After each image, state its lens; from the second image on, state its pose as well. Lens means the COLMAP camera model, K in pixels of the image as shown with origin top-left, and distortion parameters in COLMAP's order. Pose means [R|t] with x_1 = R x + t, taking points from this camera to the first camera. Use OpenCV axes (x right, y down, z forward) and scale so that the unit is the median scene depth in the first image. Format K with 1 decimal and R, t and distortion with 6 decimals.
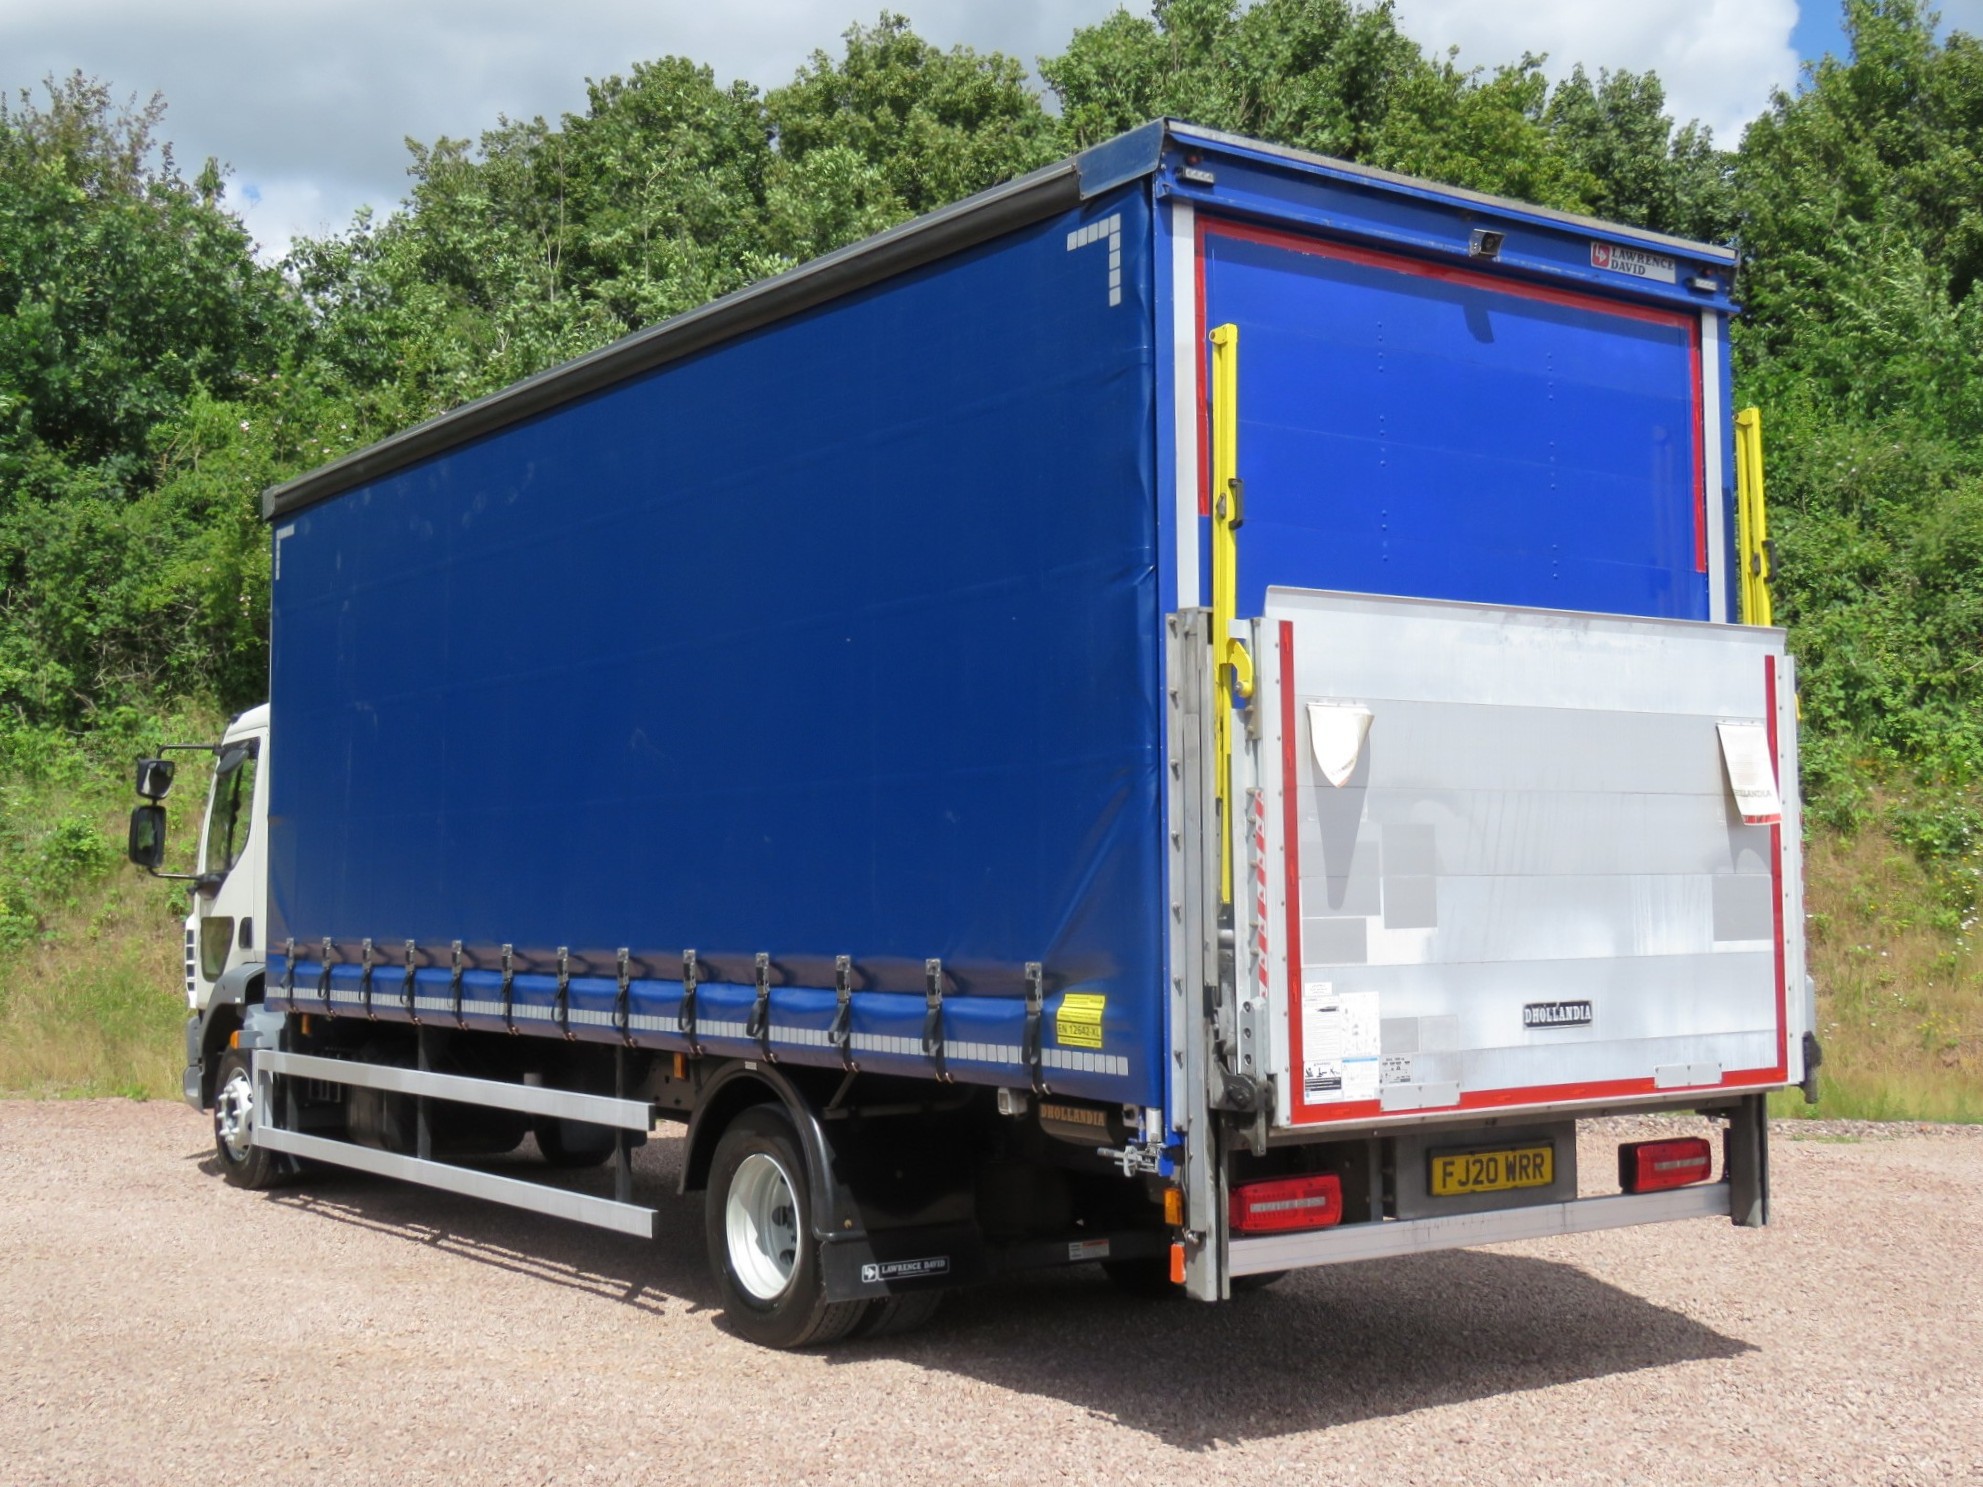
lens RADIAL K [[2242.7, 0, 991.5], [0, 2242.7, 743.5], [0, 0, 1]] dist [0.026108, 0.024585]
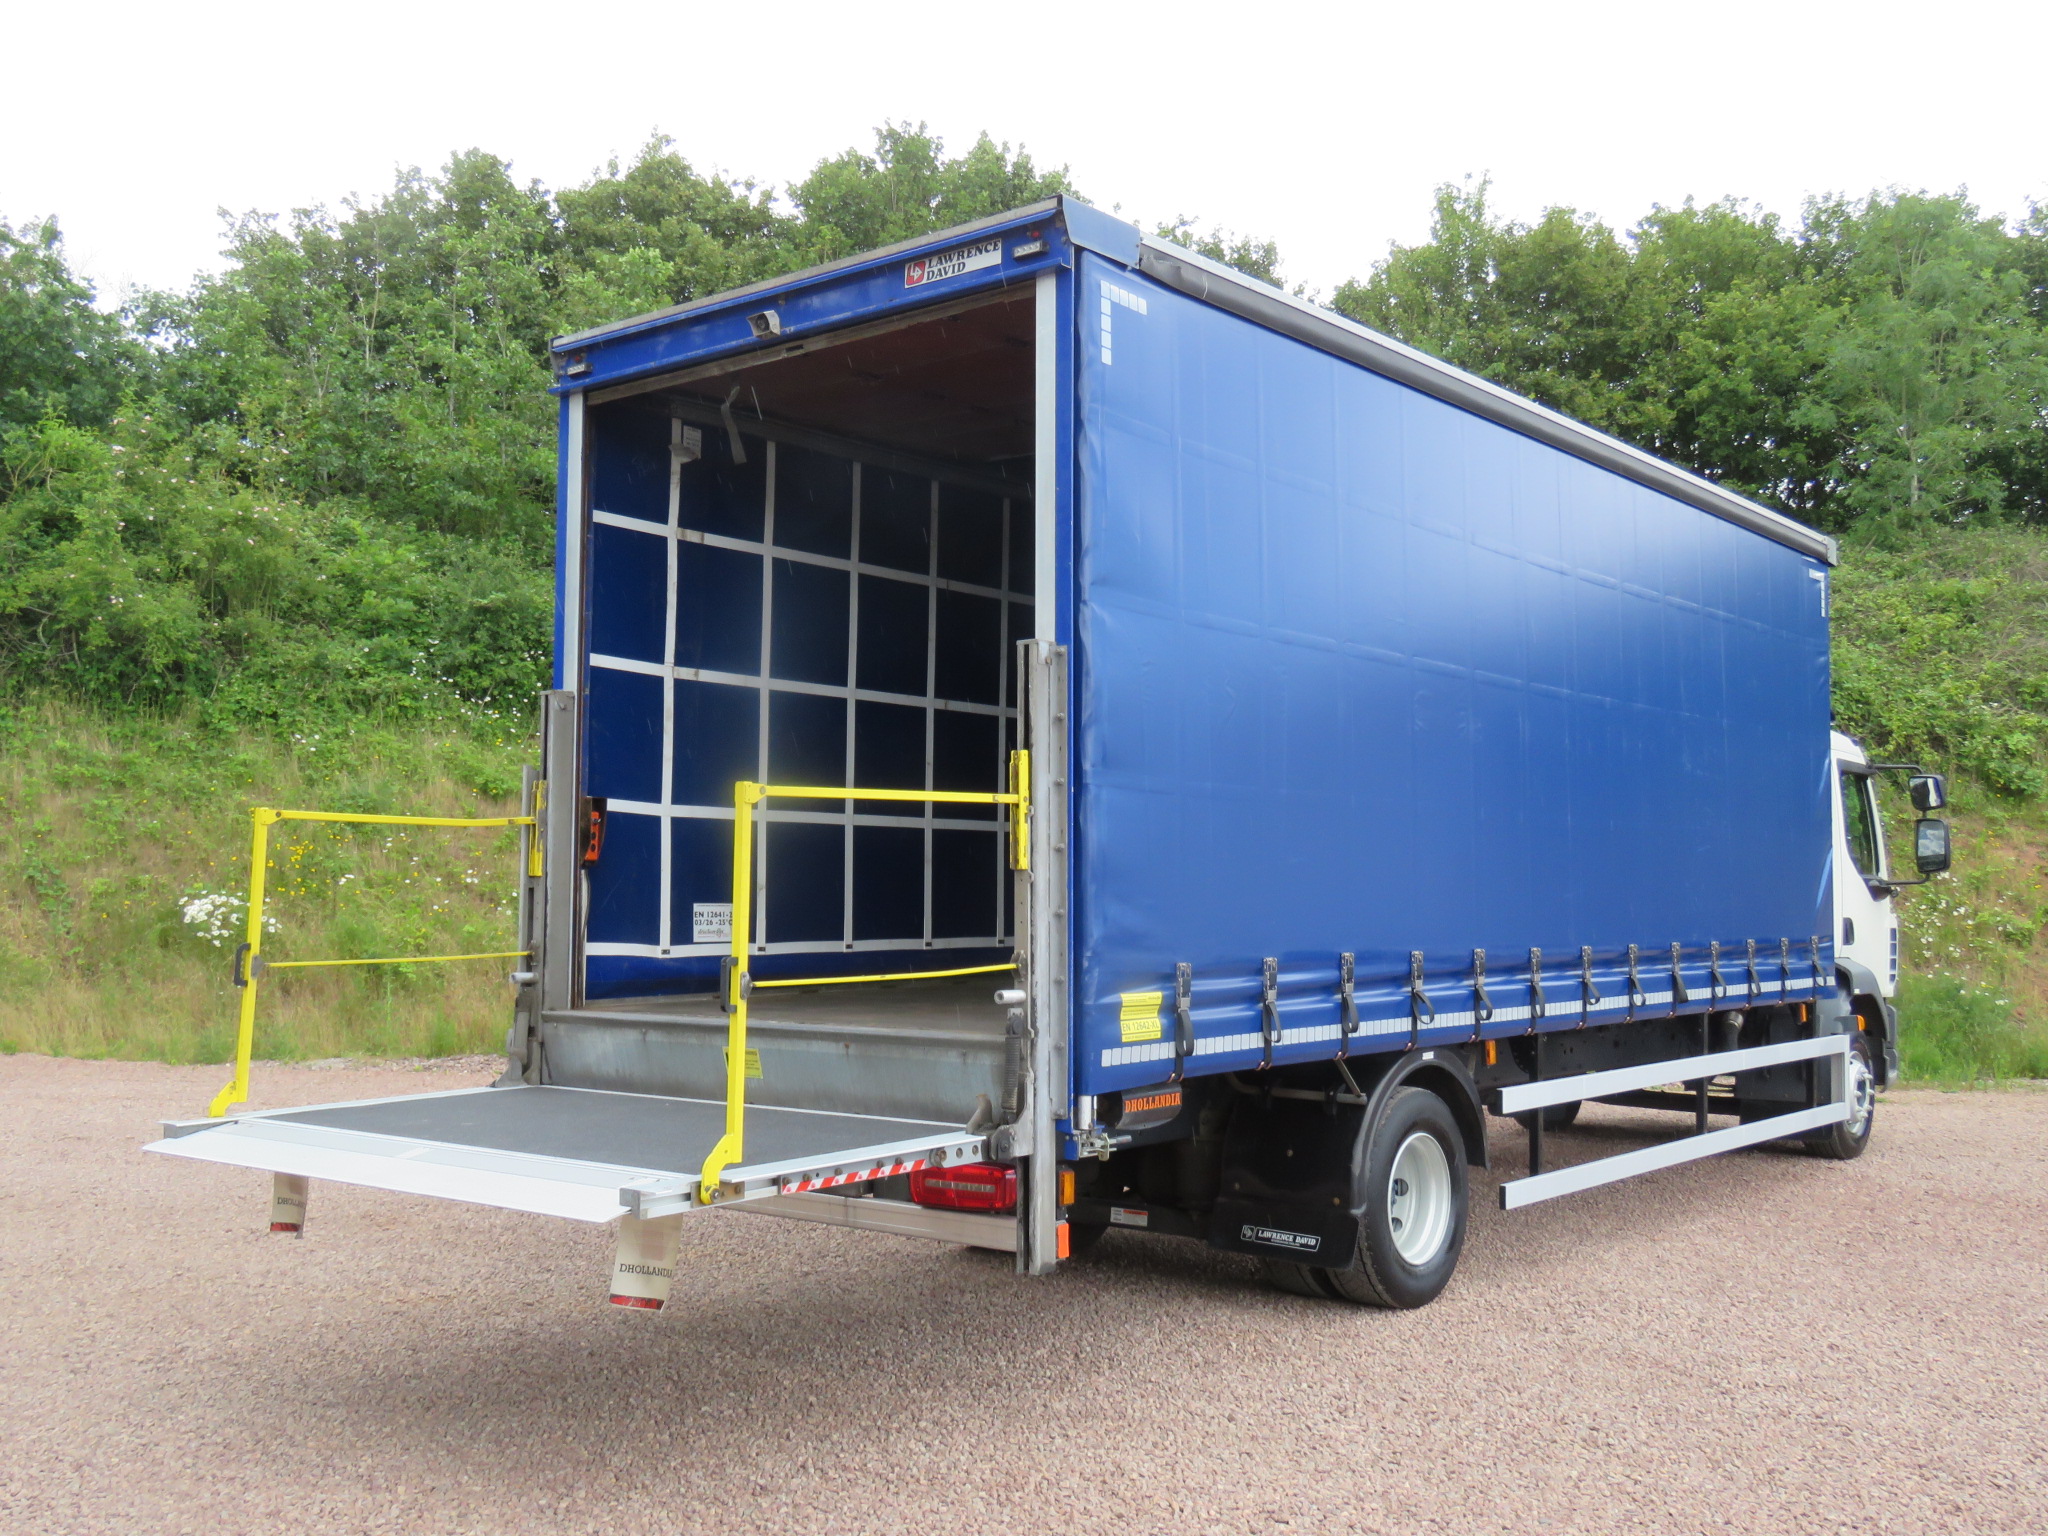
lens RADIAL K [[2003.7, 0, 1024.0], [0, 2003.7, 768.0], [0, 0, 1]] dist [0.013572, -0.016491]
pose [[0.285614, -0.067200, -0.955986, 1.233672], [0.045761, 0.997357, -0.056436, 0.063762], [0.957251, -0.027628, 0.287935, 0.850550]]
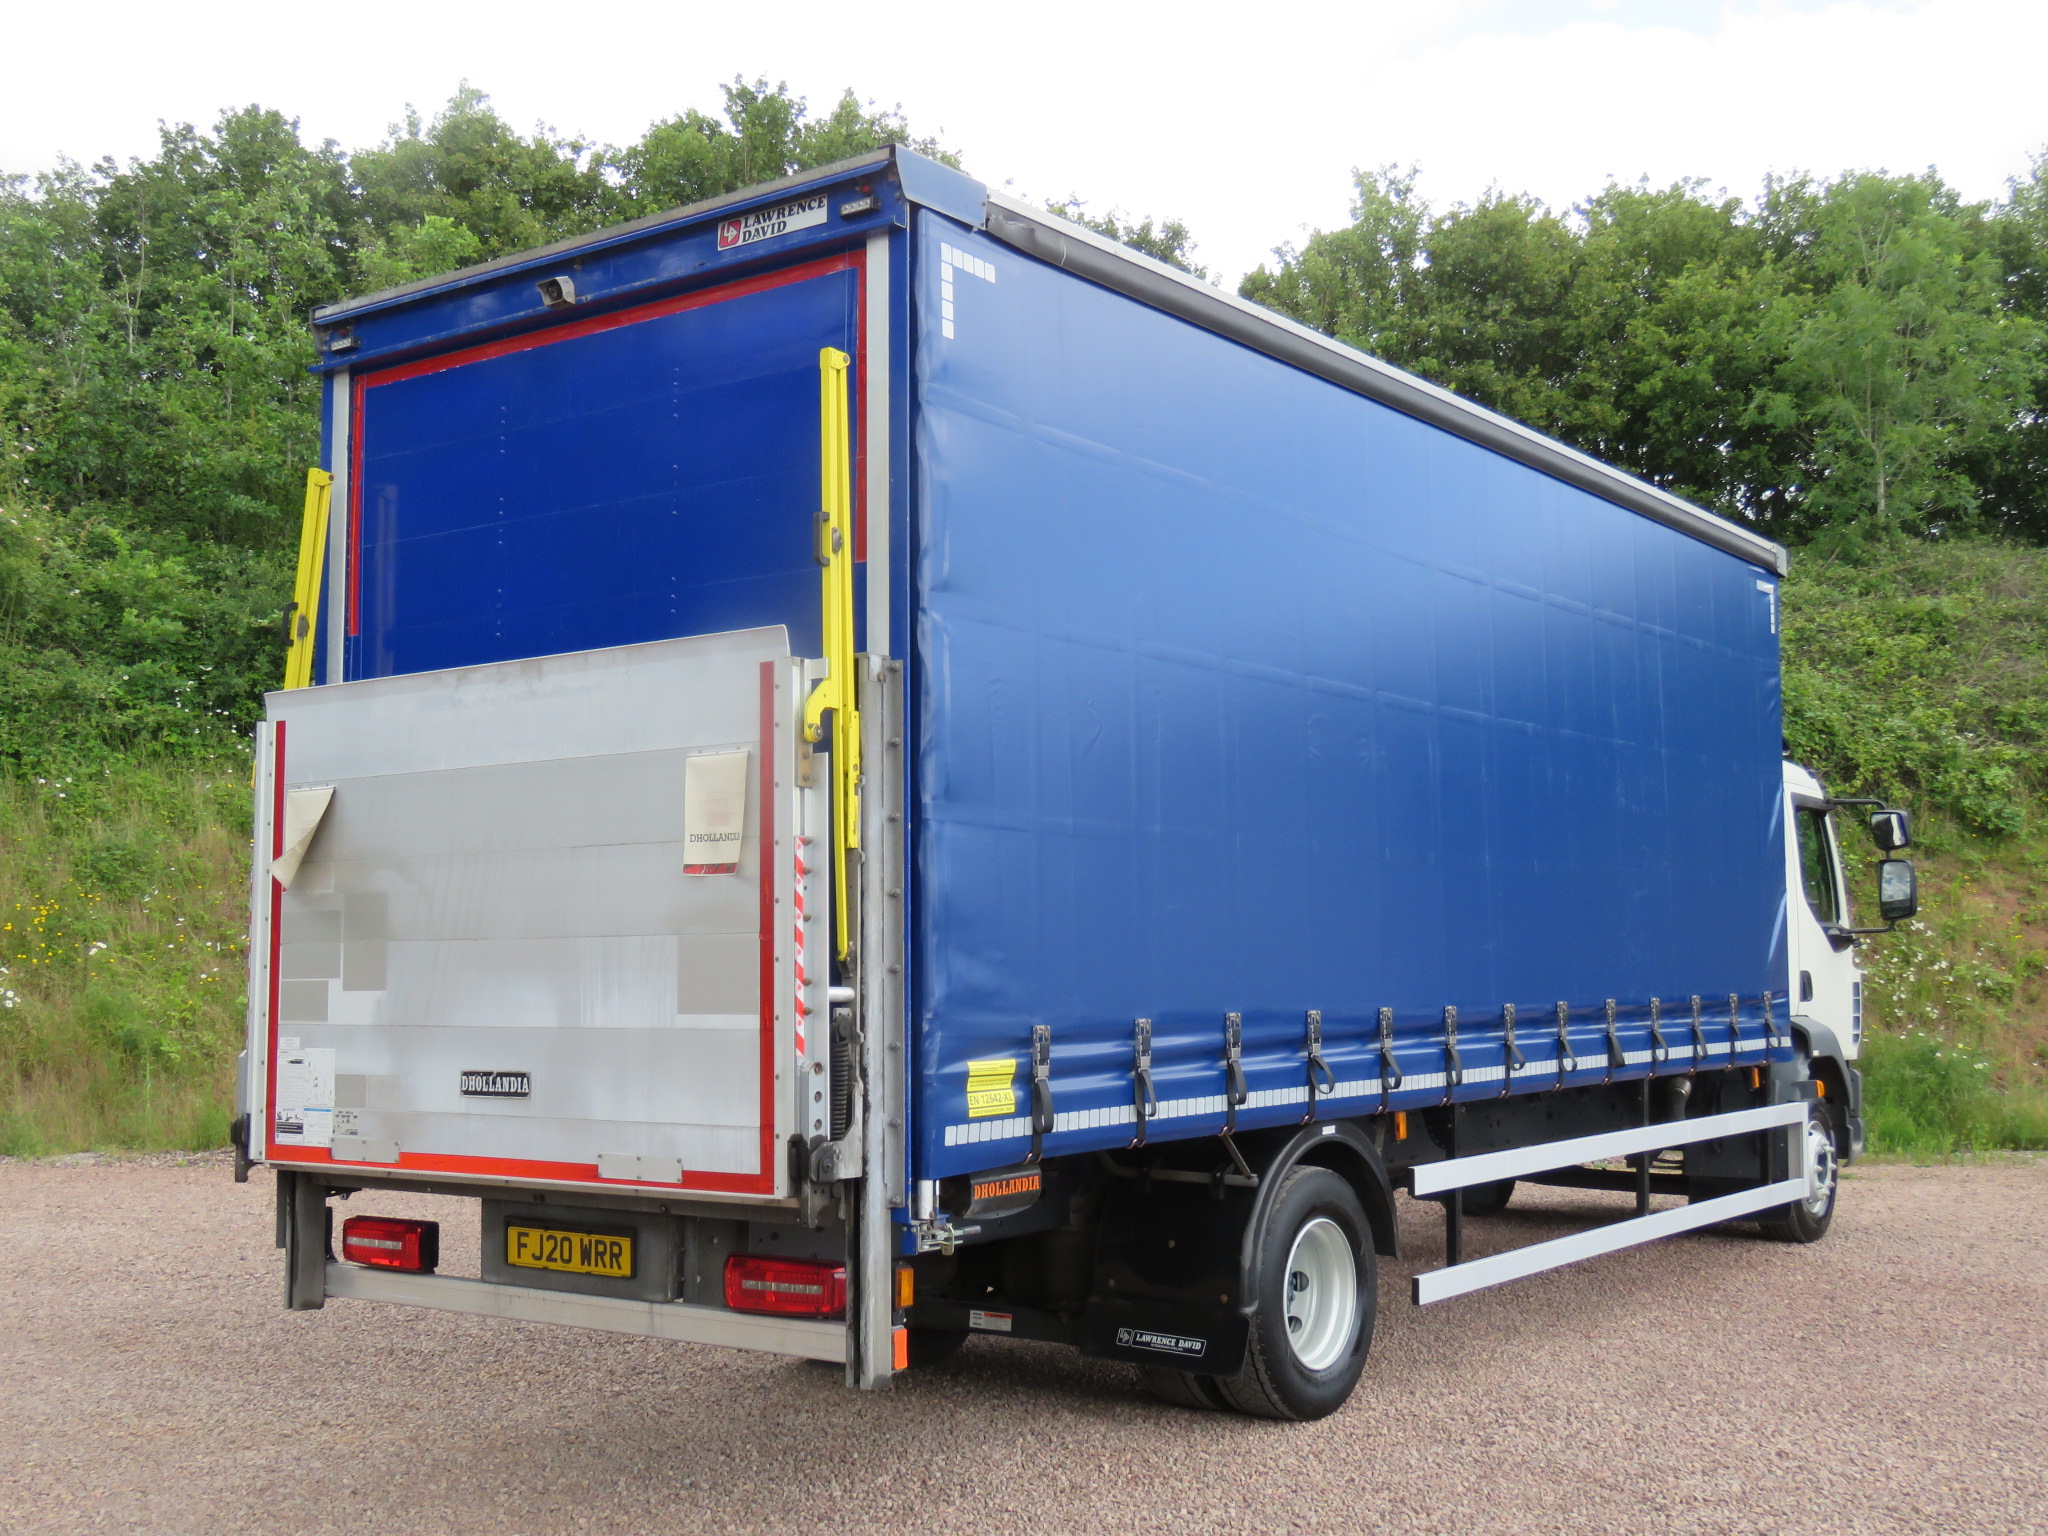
lens RADIAL K [[2272.3, 0, 1024.0], [0, 2272.3, 768.0], [0, 0, 1]] dist [0.003276, 0.004389]
pose [[0.335115, -0.087875, -0.938070, 1.225491], [0.054085, 0.995793, -0.073961, 0.069075], [0.940624, -0.025951, 0.338458, 0.873530]]
